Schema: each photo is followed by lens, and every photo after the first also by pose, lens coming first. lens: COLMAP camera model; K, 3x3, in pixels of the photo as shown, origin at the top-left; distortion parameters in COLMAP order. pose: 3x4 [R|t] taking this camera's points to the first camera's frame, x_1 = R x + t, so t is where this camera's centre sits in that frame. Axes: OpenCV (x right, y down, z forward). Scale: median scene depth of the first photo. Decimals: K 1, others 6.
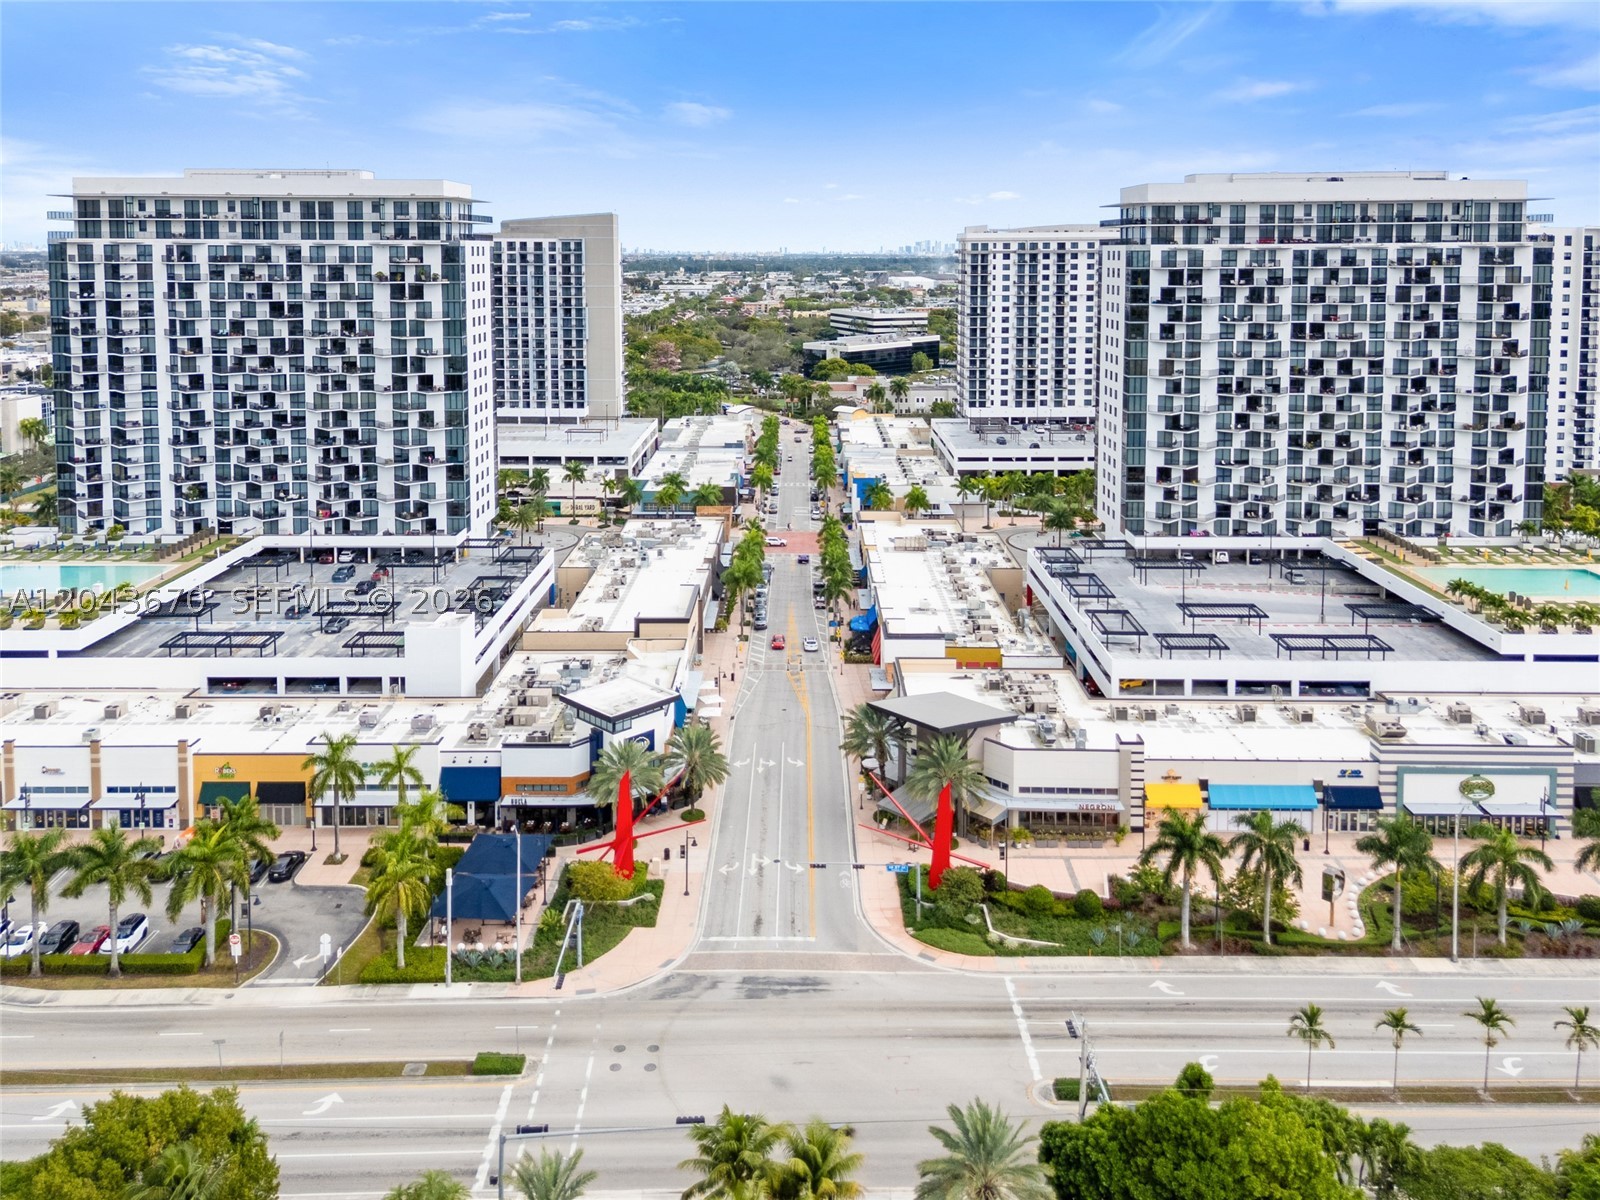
lens RADIAL K [[1188.6, 0, 697.3], [0, 1188.6, 602.2], [0, 0, 1]] dist [0.068945, -0.070695]
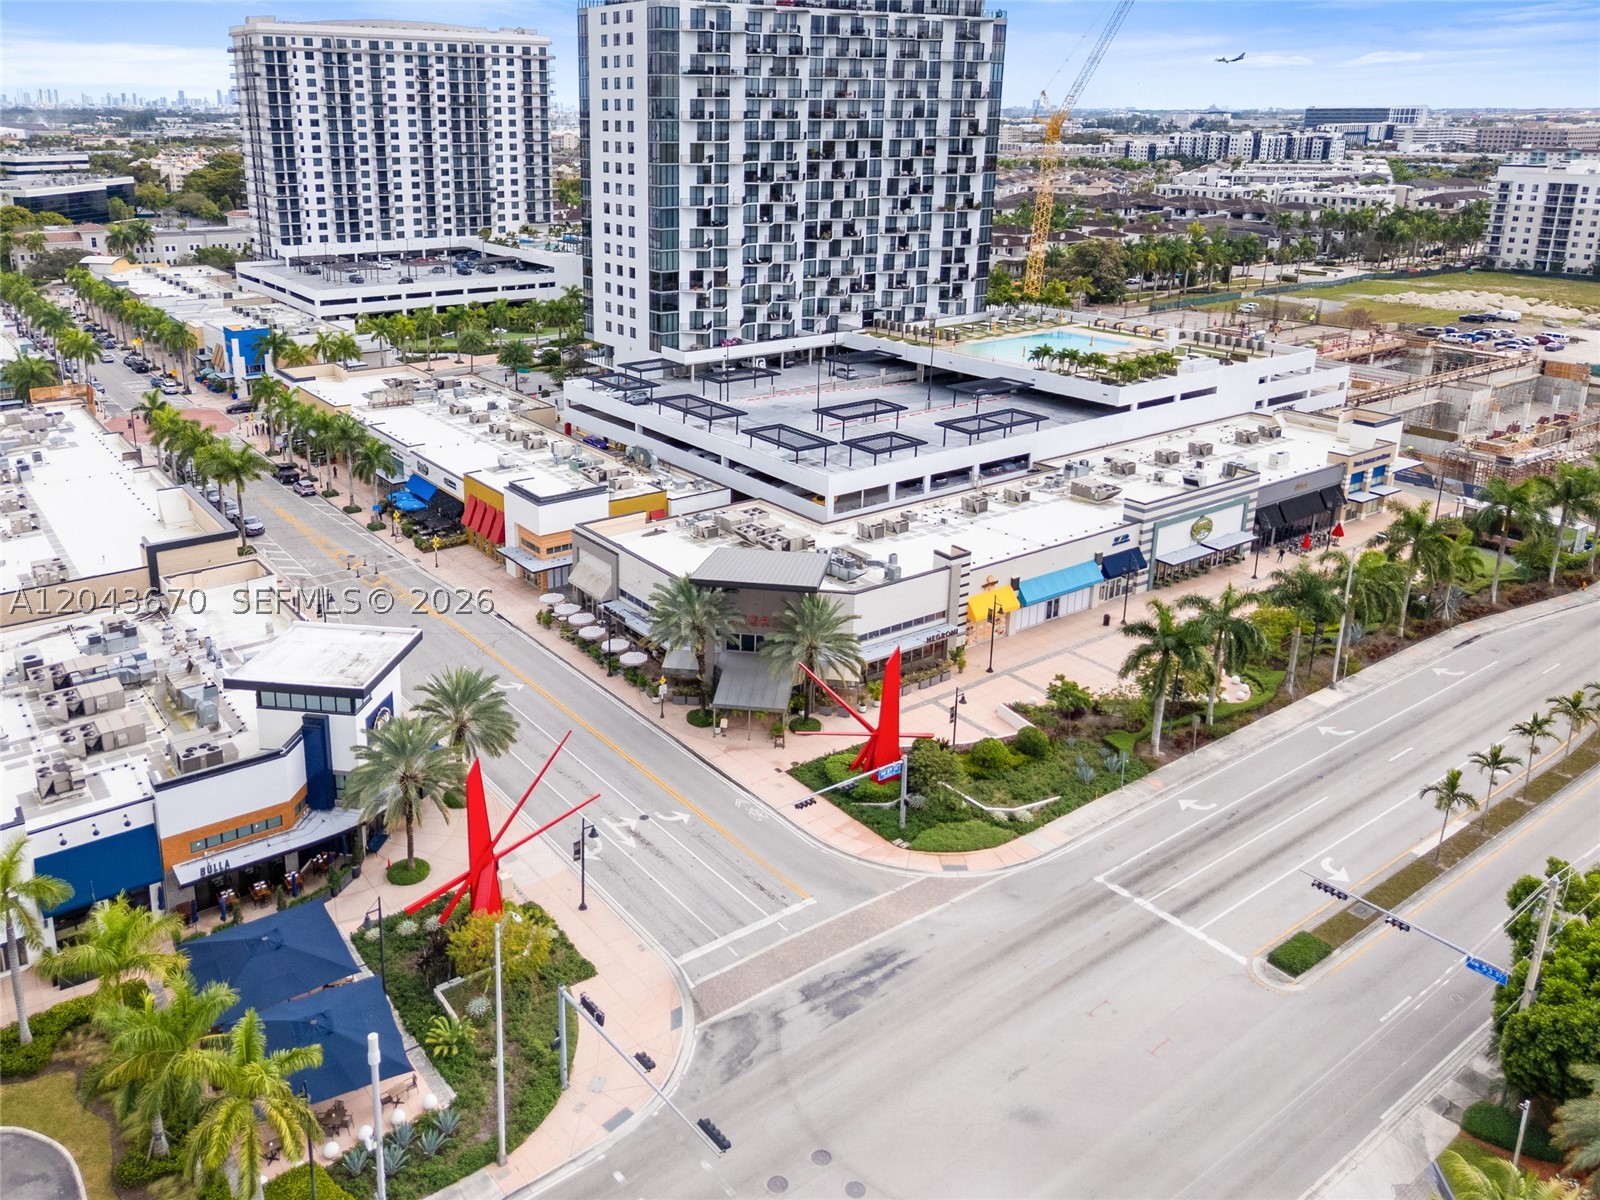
lens RADIAL K [[1188.6, 0, 697.3], [0, 1188.6, 602.2], [0, 0, 1]] dist [0.068945, -0.070695]
pose [[0.780374, -0.223678, 0.583939, -0.198660], [0.159674, 0.974156, 0.159763, -0.012395], [-0.604584, -0.031435, 0.795921, 0.275476]]
